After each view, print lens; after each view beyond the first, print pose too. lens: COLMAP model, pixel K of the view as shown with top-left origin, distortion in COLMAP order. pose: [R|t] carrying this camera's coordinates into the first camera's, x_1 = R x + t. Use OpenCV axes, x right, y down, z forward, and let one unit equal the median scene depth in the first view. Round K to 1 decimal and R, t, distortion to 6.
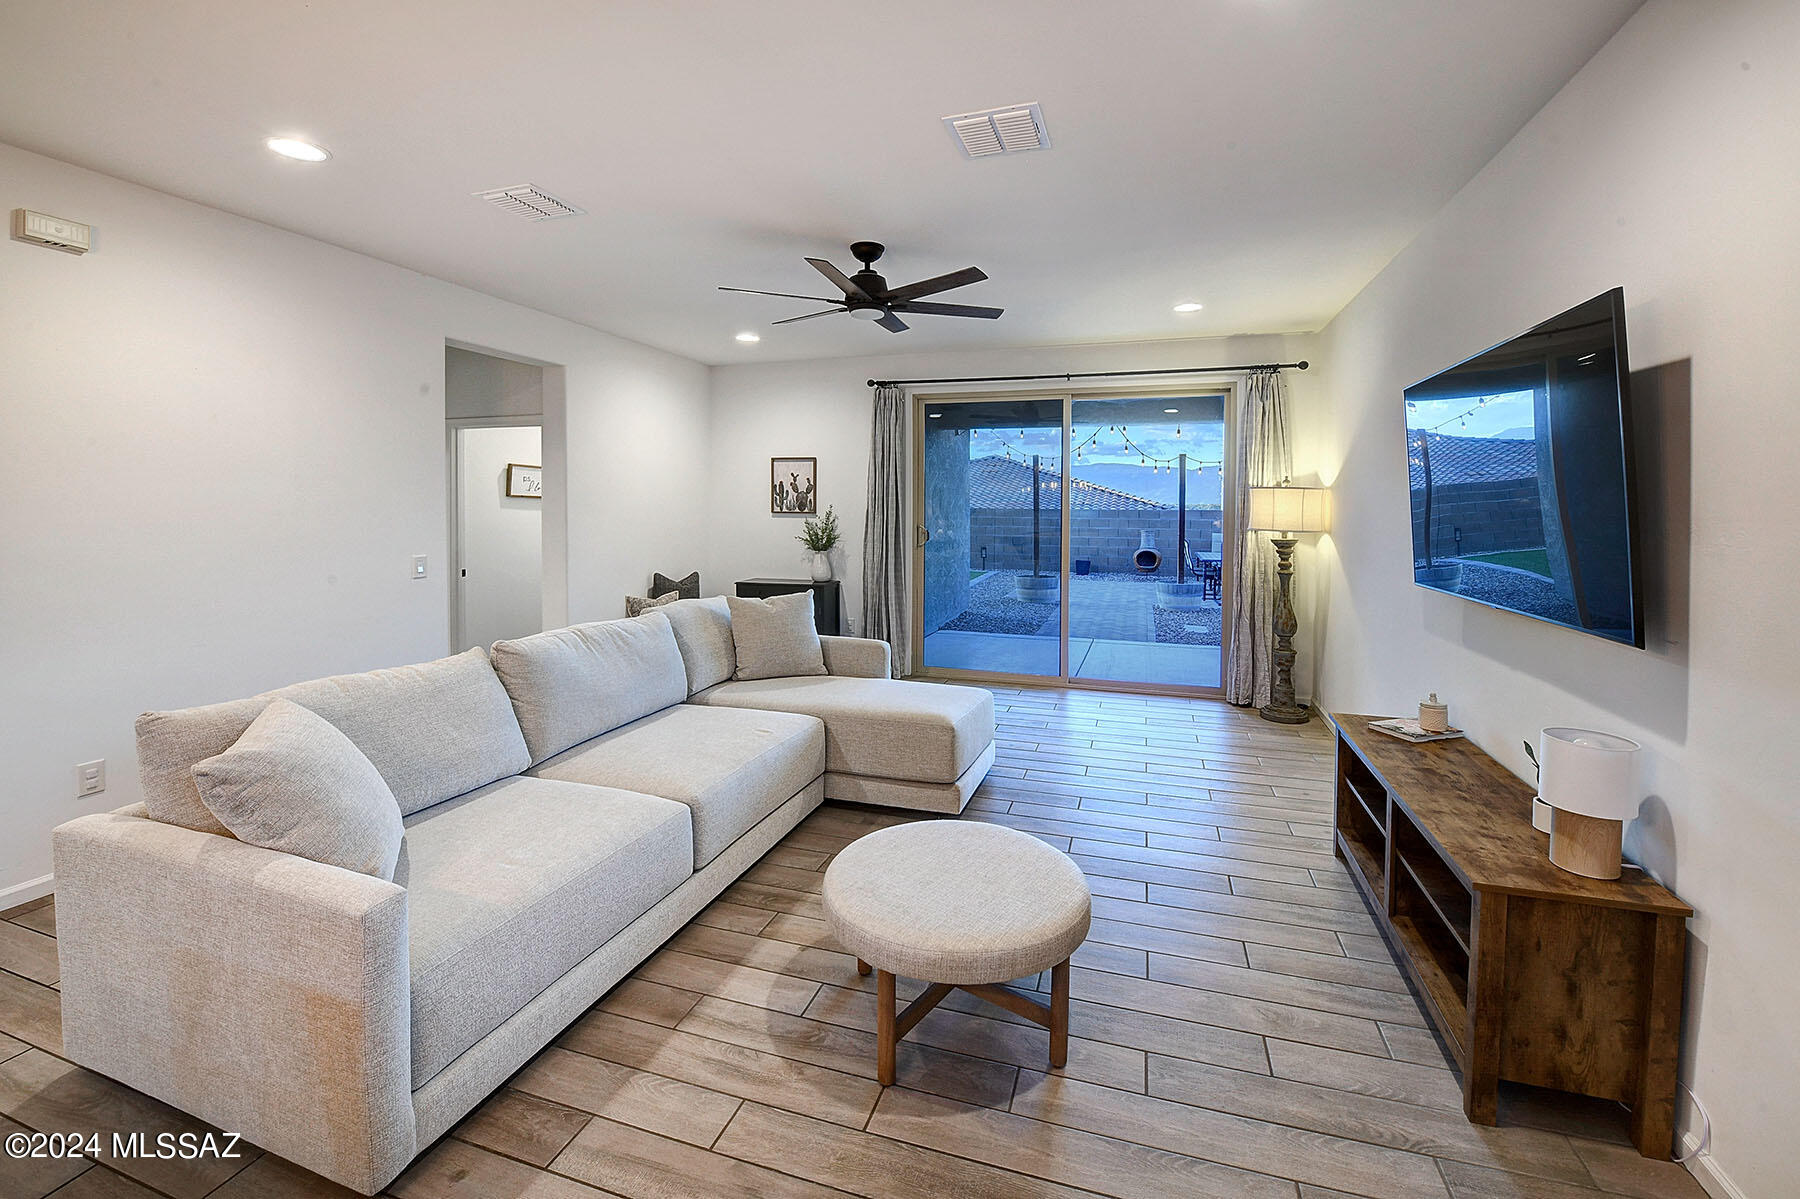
lens RADIAL K [[750.1, 0, 819.1], [0, 750.1, 544.3], [0, 0, 1]] dist [-0.014154, -0.000164]
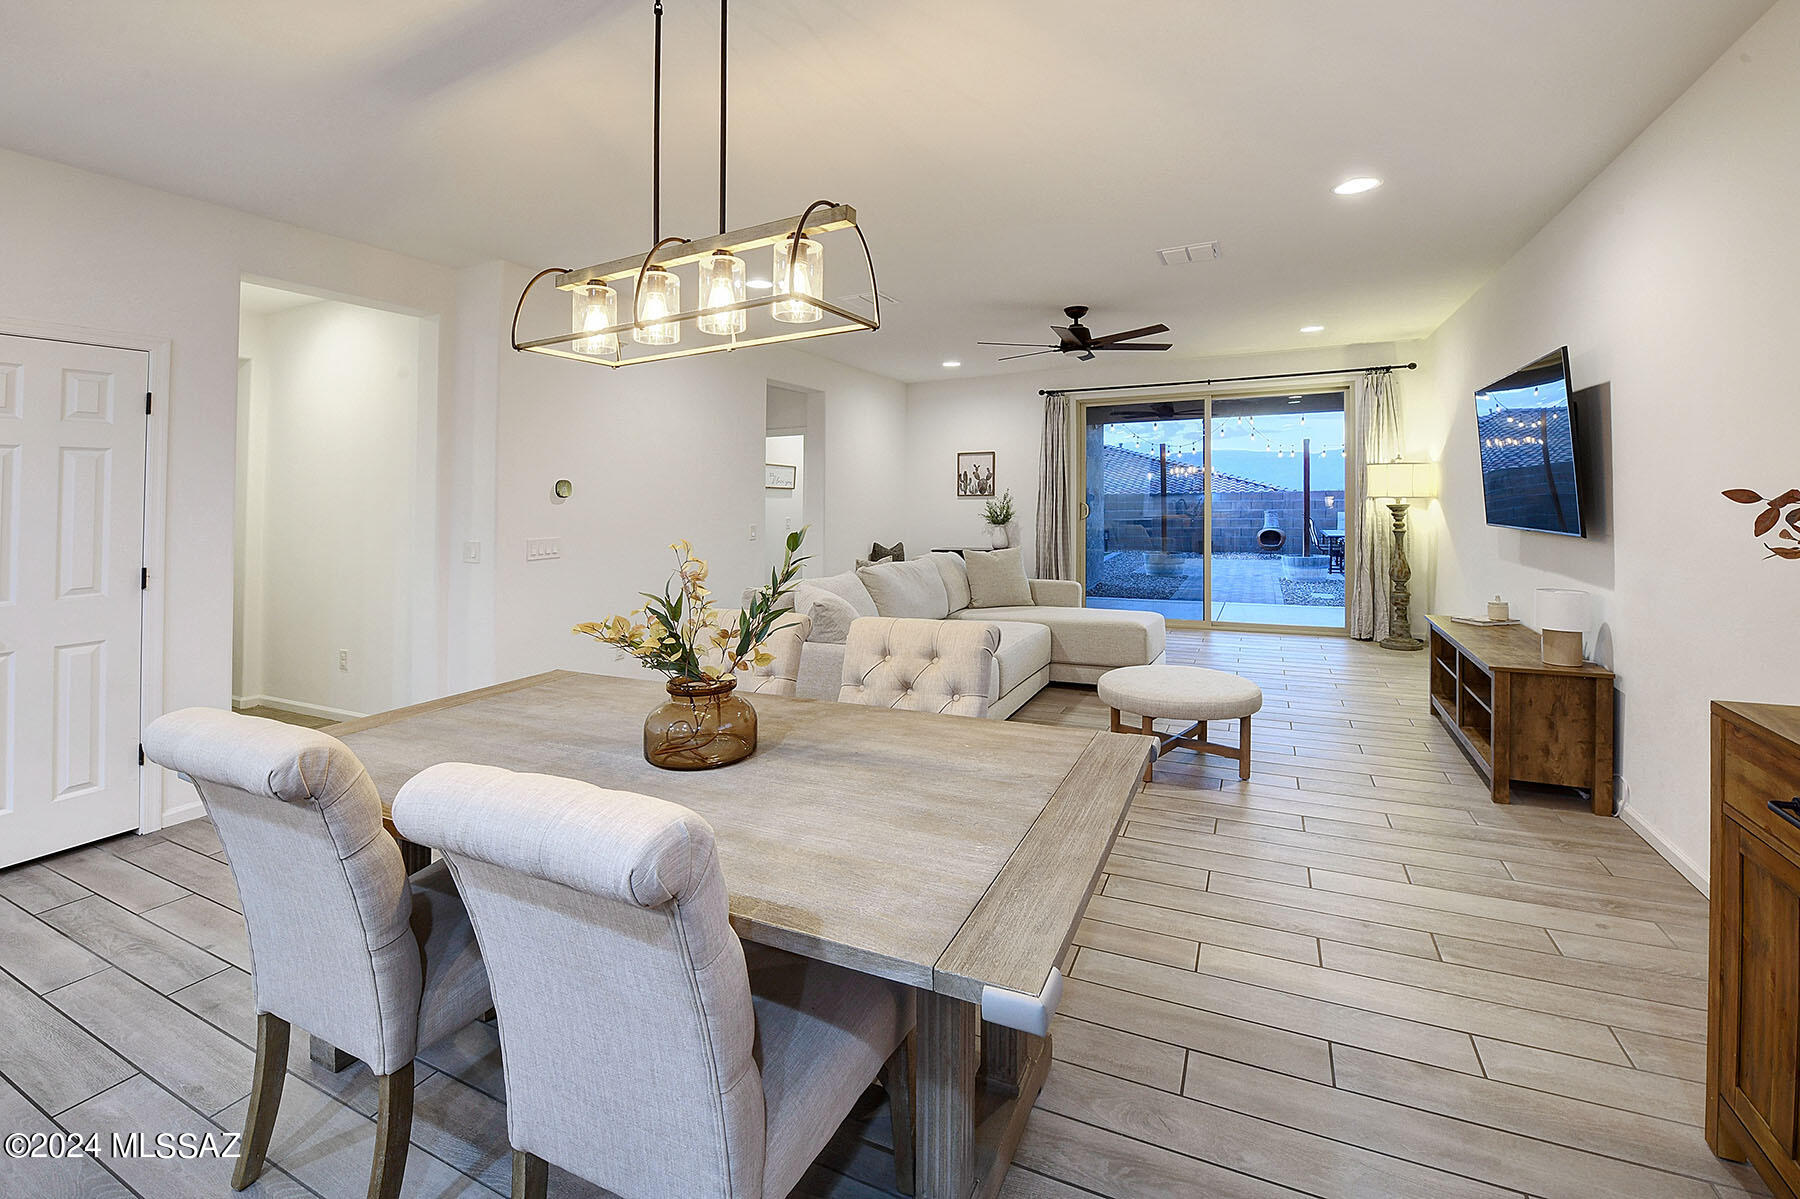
lens RADIAL K [[721.1, 0, 800.1], [0, 721.1, 534.6], [0, 0, 1]] dist [-0.013455, -0.000389]
pose [[0.986845, -0.013488, -0.161104, -0.174927], [0.012644, 0.999900, -0.006259, 0.037644], [0.161172, 0.004140, 0.986918, -0.343928]]
